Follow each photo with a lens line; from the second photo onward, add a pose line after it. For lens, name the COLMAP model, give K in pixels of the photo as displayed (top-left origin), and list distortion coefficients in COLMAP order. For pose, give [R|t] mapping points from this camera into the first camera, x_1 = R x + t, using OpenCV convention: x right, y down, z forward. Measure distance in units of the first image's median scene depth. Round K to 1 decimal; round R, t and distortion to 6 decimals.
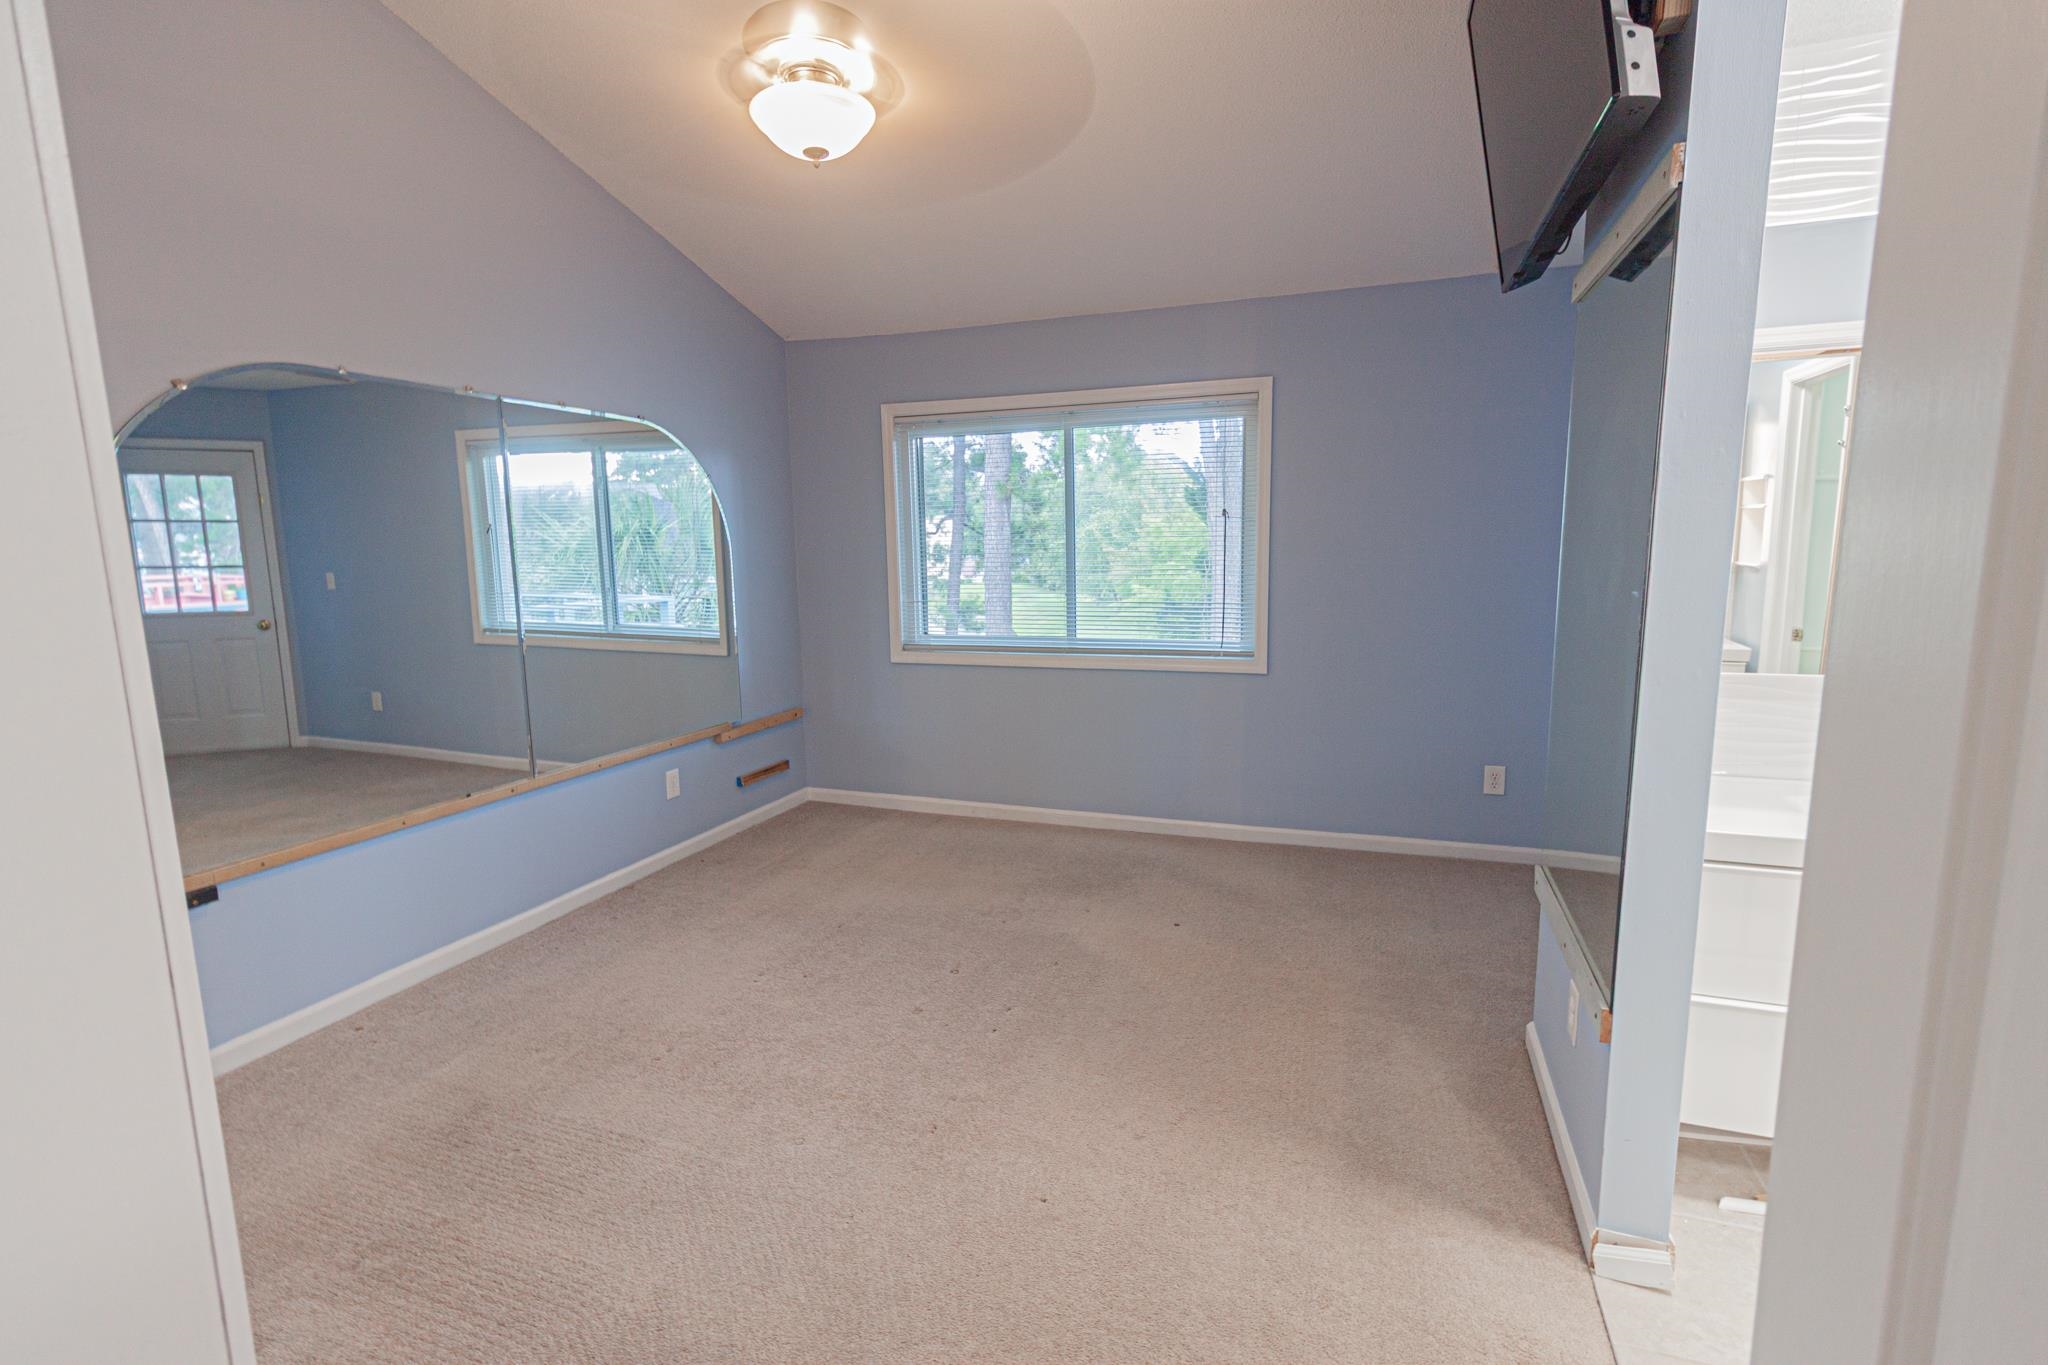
lens RADIAL K [[944.4, 0, 1024.0], [0, 944.4, 682.5], [0, 0, 1]] dist [0.018176, 0.000137]
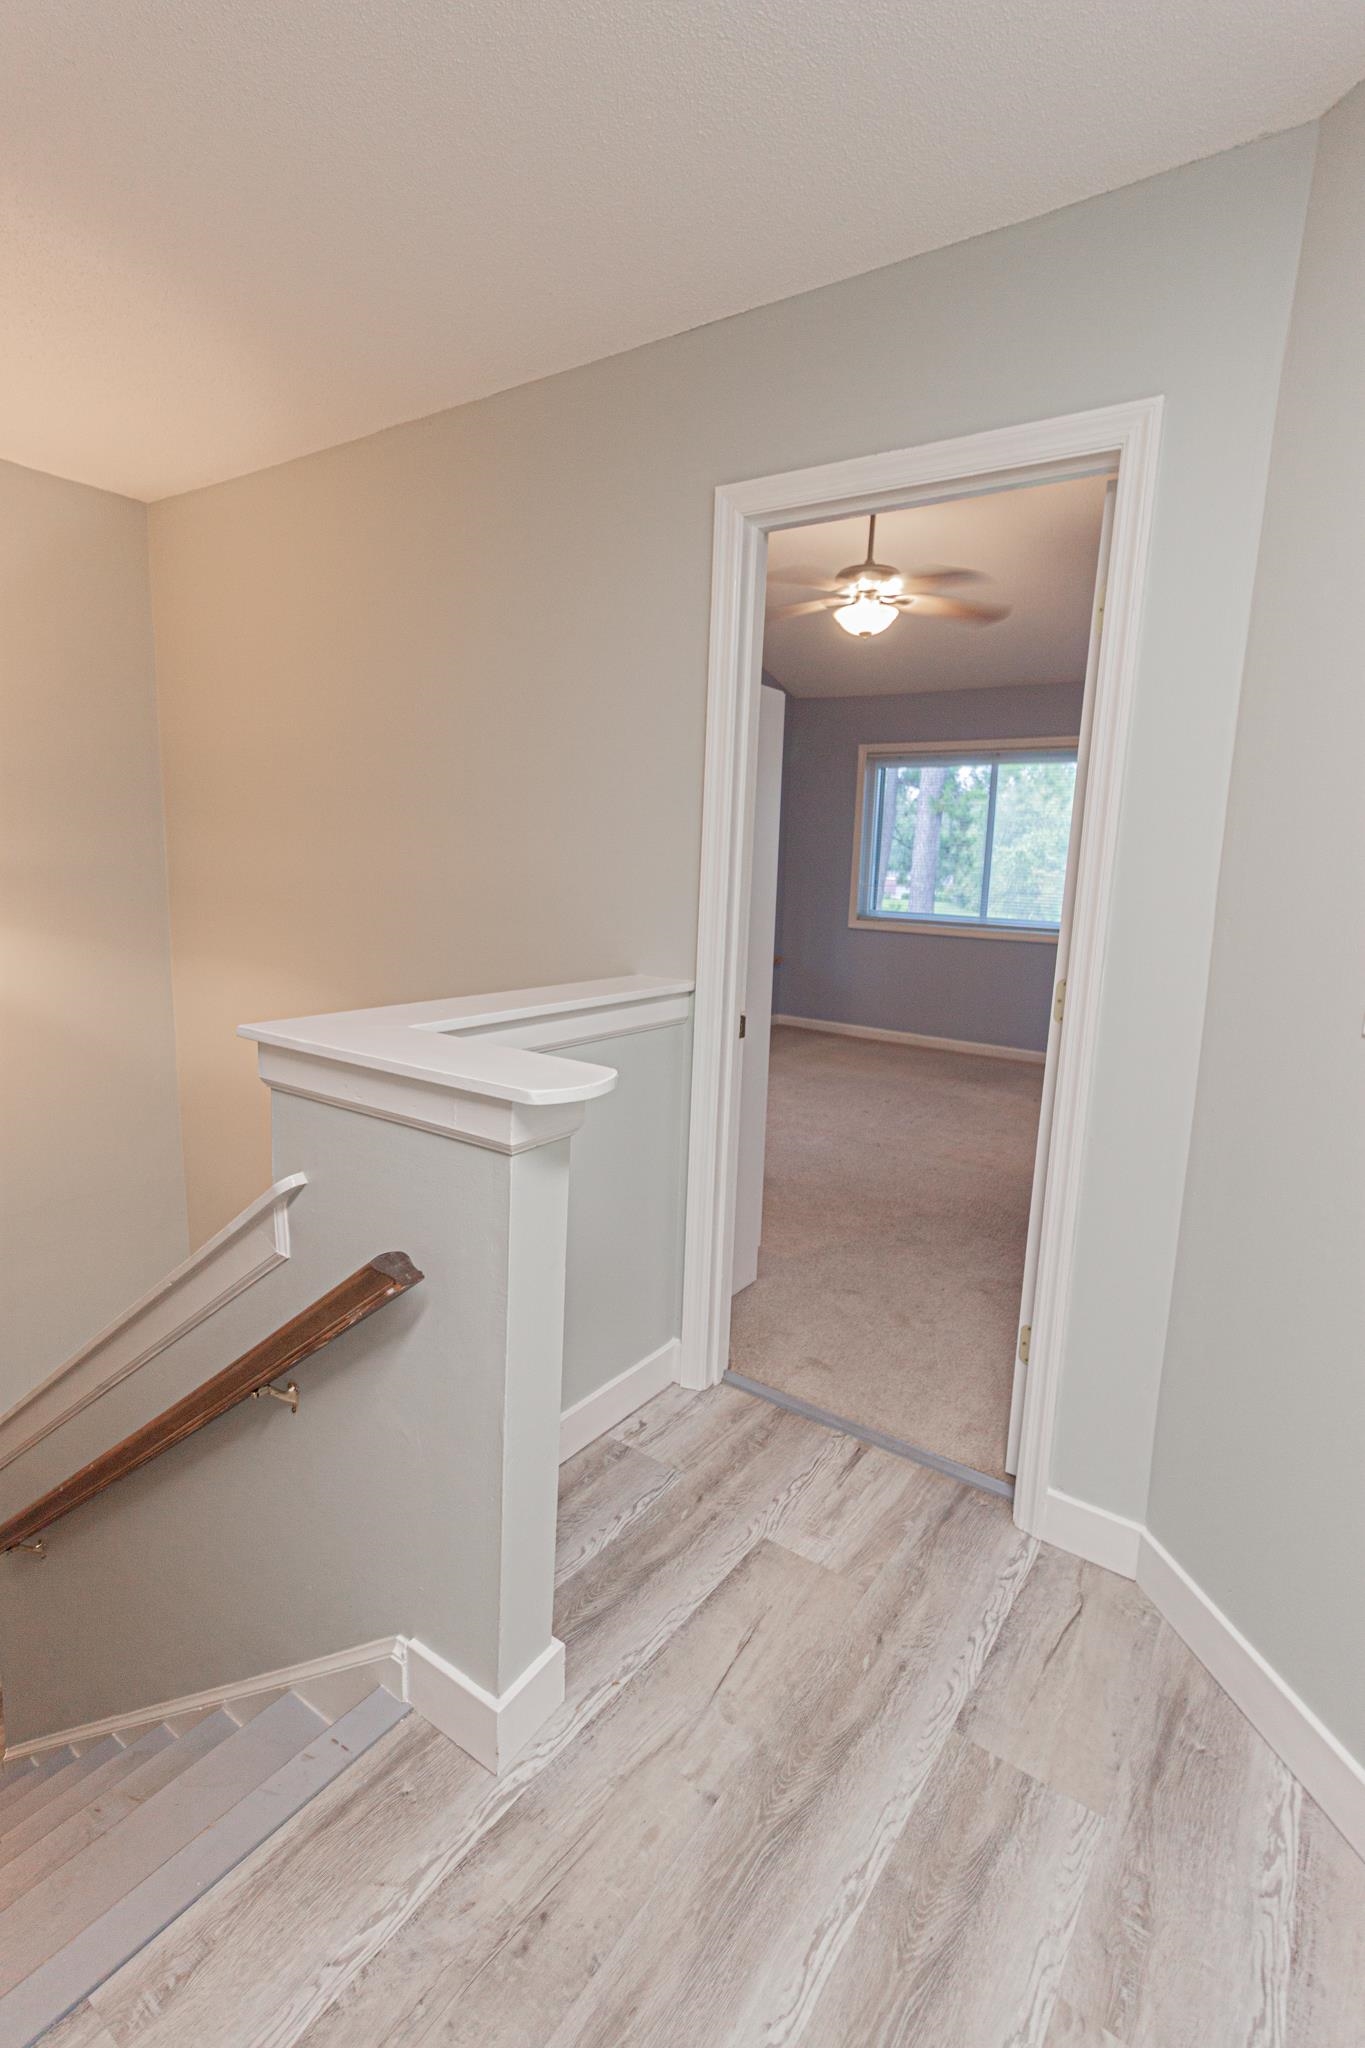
lens RADIAL K [[995.2, 0, 682.5], [0, 995.2, 1024.0], [0, 0, 1]] dist [-0.001744, 0.000540]
pose [[0.965880, 0.088510, -0.243396, -0.004994], [-0.083635, 0.996035, 0.030313, 0.097379], [0.245114, -0.008922, 0.969453, -0.496727]]
